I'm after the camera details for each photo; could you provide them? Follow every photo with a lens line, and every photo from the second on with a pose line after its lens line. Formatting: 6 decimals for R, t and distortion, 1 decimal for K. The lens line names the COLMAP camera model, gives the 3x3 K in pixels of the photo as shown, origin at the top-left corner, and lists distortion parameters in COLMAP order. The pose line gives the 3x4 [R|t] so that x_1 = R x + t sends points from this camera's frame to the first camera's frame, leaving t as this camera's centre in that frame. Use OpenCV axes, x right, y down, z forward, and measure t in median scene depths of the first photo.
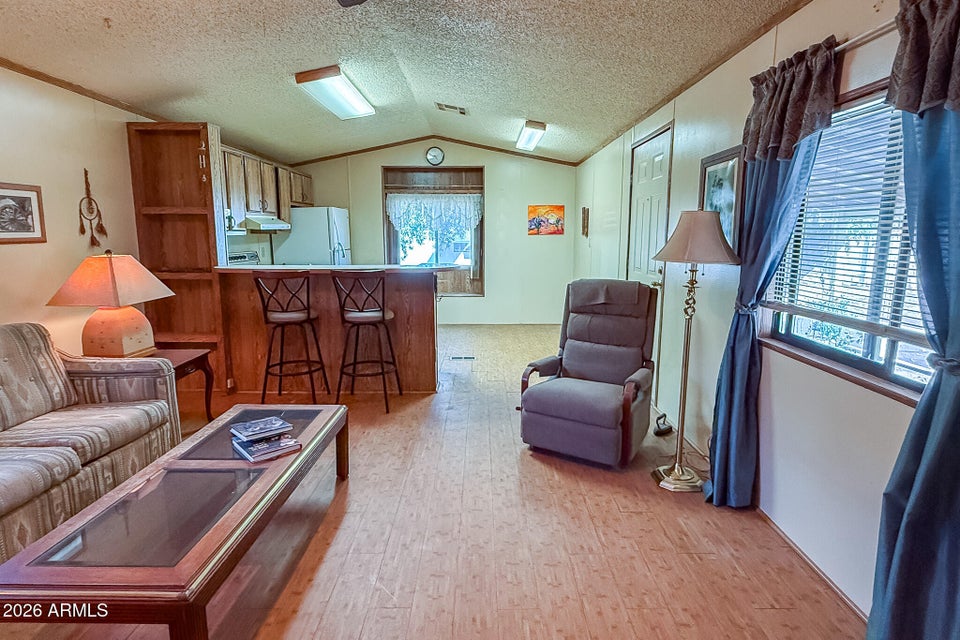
lens RADIAL K [[483.0, 0, 473.8], [0, 483.0, 304.3], [0, 0, 1]] dist [0.000300, 0.001135]
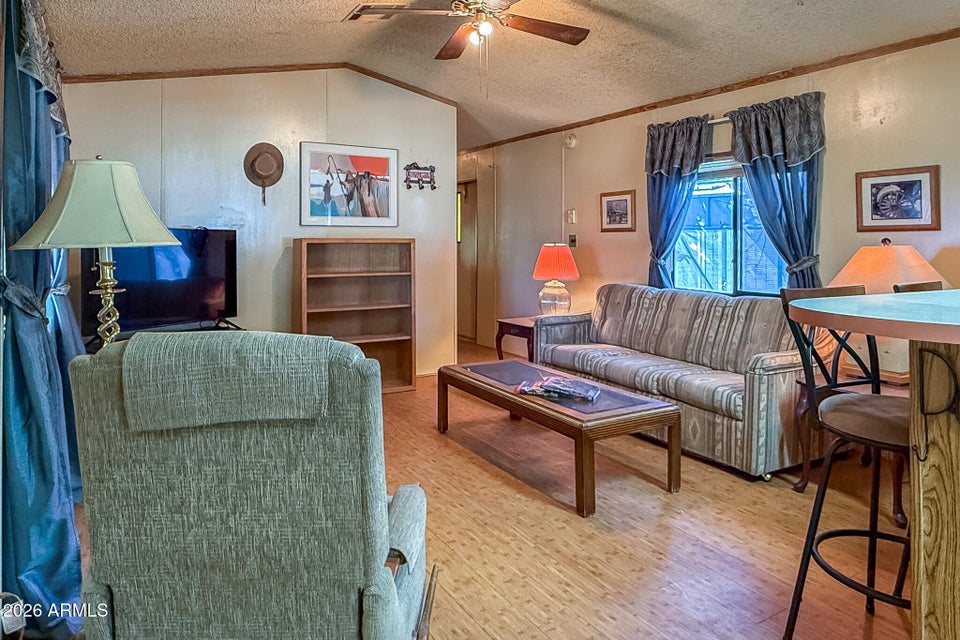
lens RADIAL K [[643.6, 0, 476.6], [0, 643.6, 234.8], [0, 0, 1]] dist [-0.008080, -0.002249]
pose [[-0.855269, -0.004517, -0.518165, 0.342726], [-0.077279, 0.989891, 0.118924, -0.169746], [0.512390, 0.141756, -0.846972, 1.367418]]
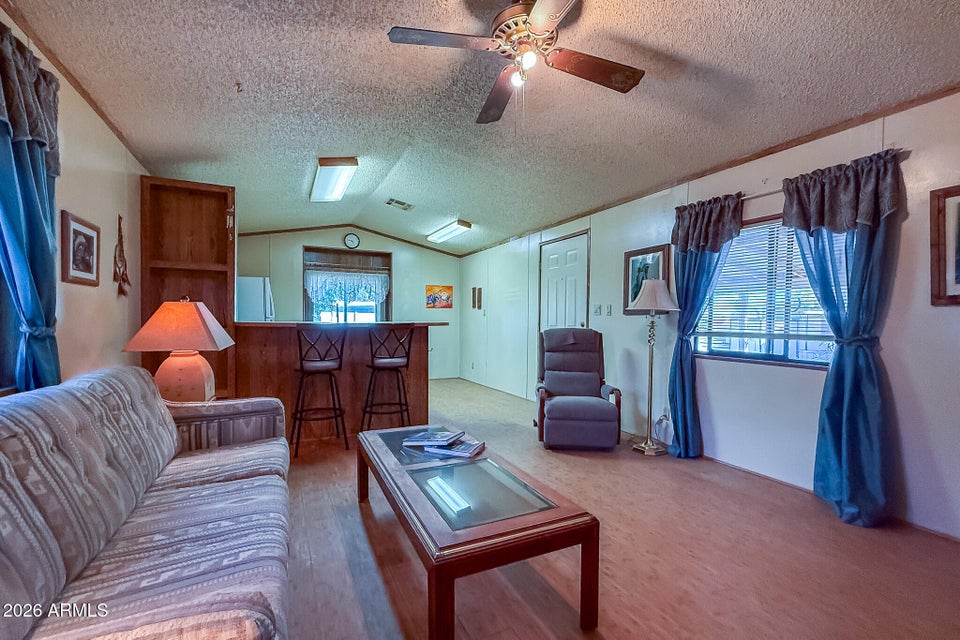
lens RADIAL K [[405.6, 0, 463.3], [0, 405.6, 326.6], [0, 0, 1]] dist [0.001296, 0.000136]
pose [[0.906232, -0.000184, 0.422782, -0.516787], [0.053761, 0.991932, -0.114805, 0.065976], [-0.419349, 0.126770, 0.898930, 0.021388]]
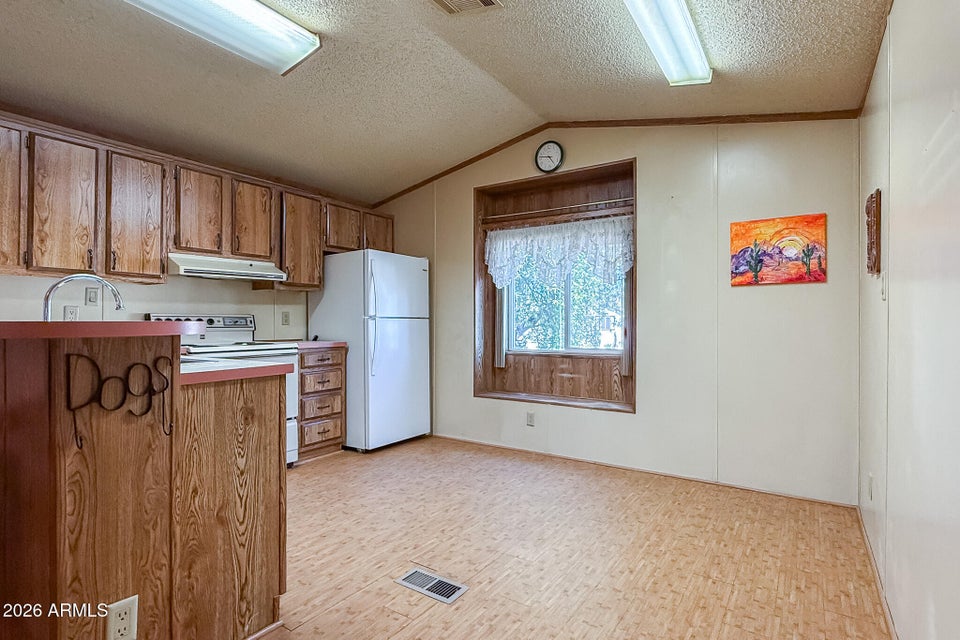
lens RADIAL K [[481.9, 0, 483.1], [0, 481.9, 319.7], [0, 0, 1]] dist [-0.003181, -0.000174]
pose [[0.842840, 0.000783, -0.538164, 0.331017], [-0.081022, 0.988785, -0.125454, -0.075745], [0.532030, 0.149341, 0.833451, 1.039332]]
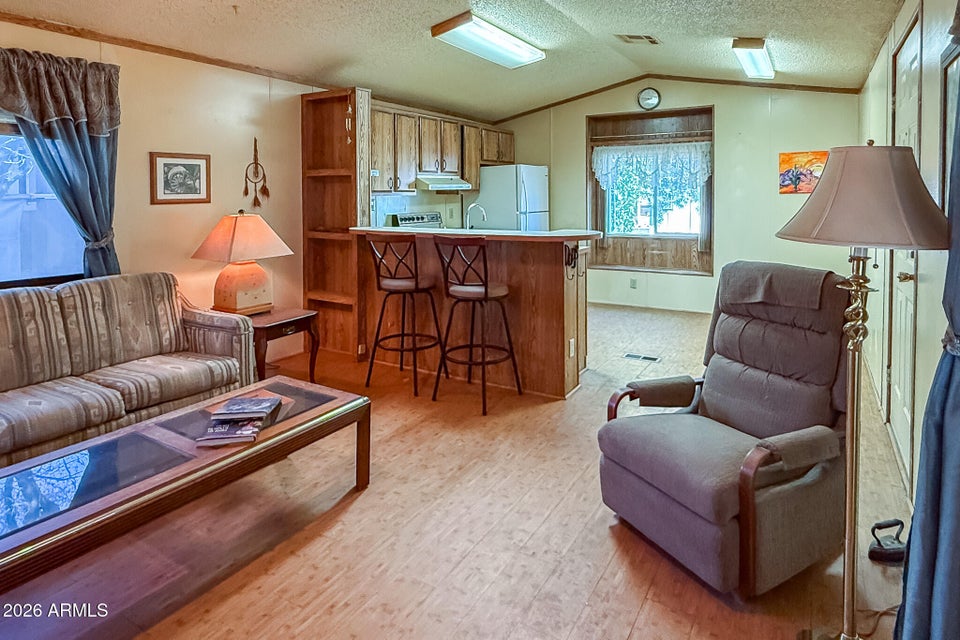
lens RADIAL K [[542.2, 0, 482.2], [0, 542.2, 208.0], [0, 0, 1]] dist [0.002575, -0.000542]
pose [[0.862930, 0.006984, -0.505275, 0.287210], [-0.067049, 0.992646, -0.100789, -0.026056], [0.500856, 0.120852, 0.857052, 0.197626]]
